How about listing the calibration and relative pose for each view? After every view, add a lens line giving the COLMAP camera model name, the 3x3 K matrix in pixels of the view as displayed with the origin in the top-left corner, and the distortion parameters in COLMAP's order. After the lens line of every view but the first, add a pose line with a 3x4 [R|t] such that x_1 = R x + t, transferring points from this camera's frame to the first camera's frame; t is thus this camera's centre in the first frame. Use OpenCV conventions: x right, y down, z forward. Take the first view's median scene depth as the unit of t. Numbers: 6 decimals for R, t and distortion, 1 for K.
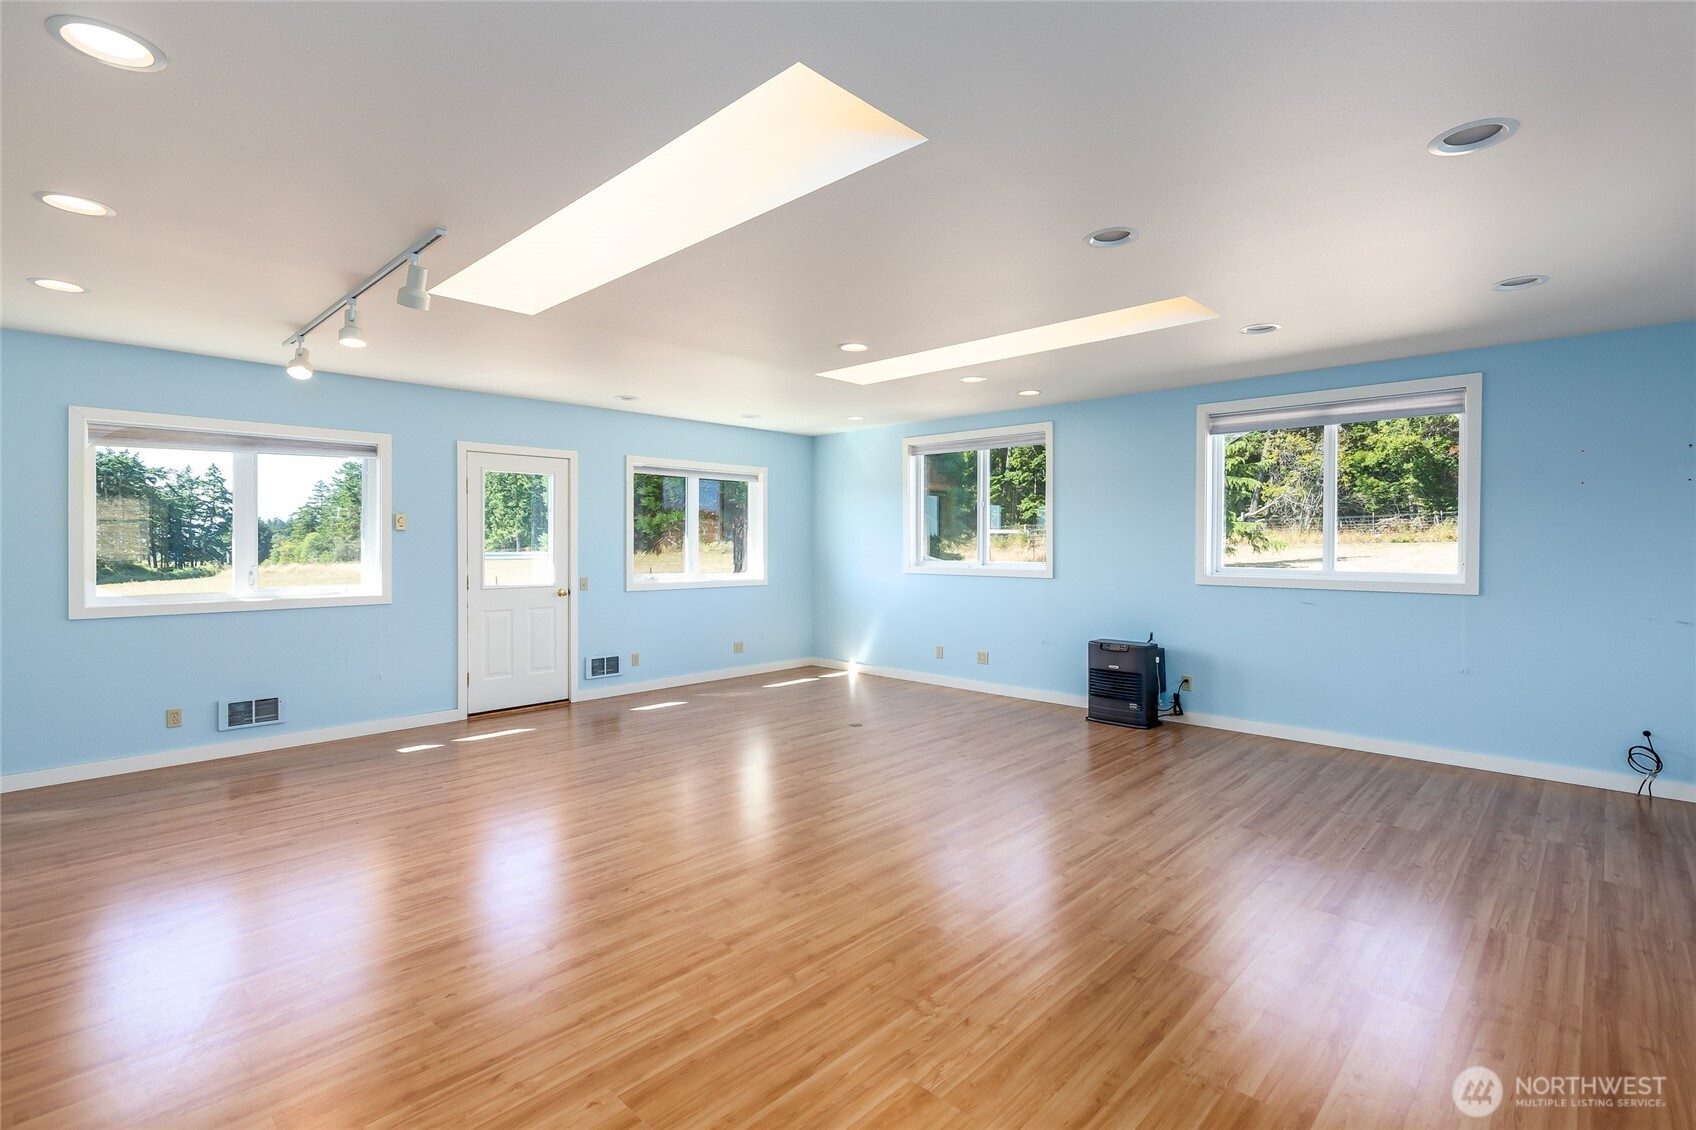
lens RADIAL K [[783.8, 0, 851.4], [0, 783.8, 546.5], [0, 0, 1]] dist [0.000091, -0.000293]
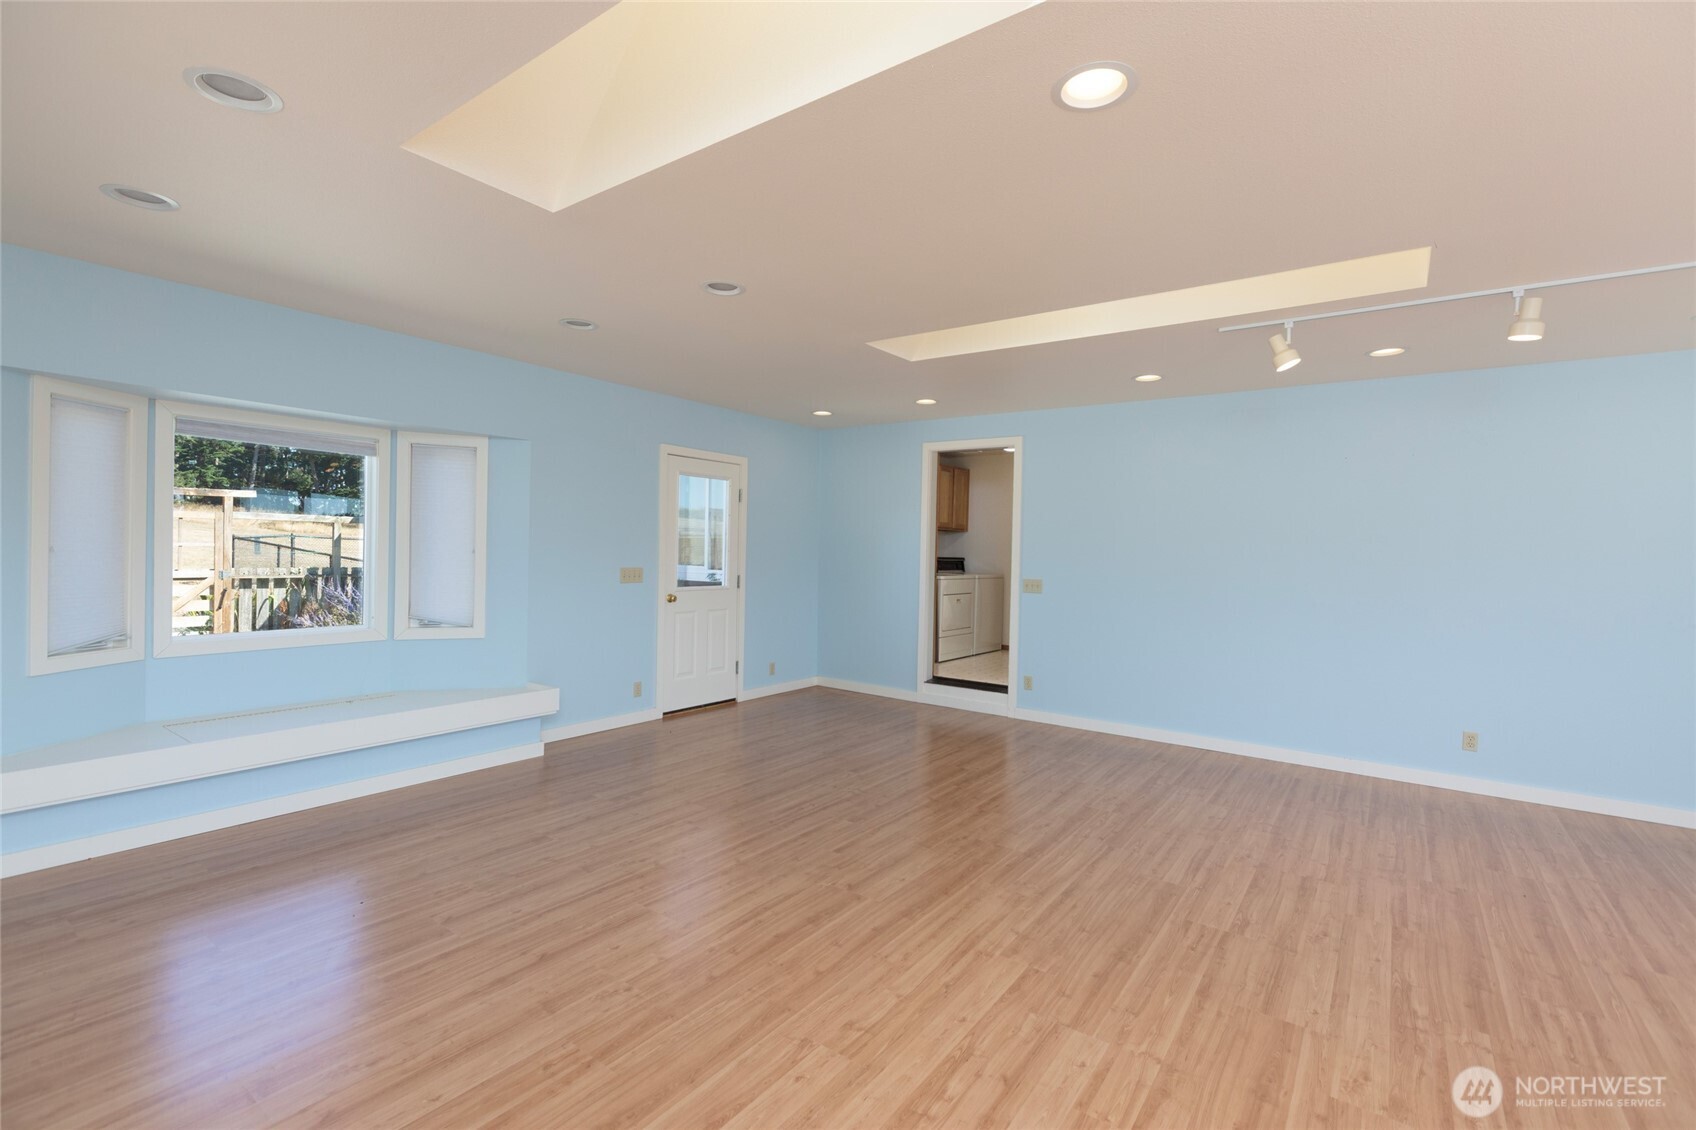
lens RADIAL K [[783.8, 0, 851.4], [0, 783.8, 546.5], [0, 0, 1]] dist [0.000091, -0.000293]
pose [[-0.990324, -0.023767, -0.136724, 0.259514], [-0.024295, 0.999702, 0.002193, -0.017109], [0.136631, 0.005494, -0.990607, 1.968626]]
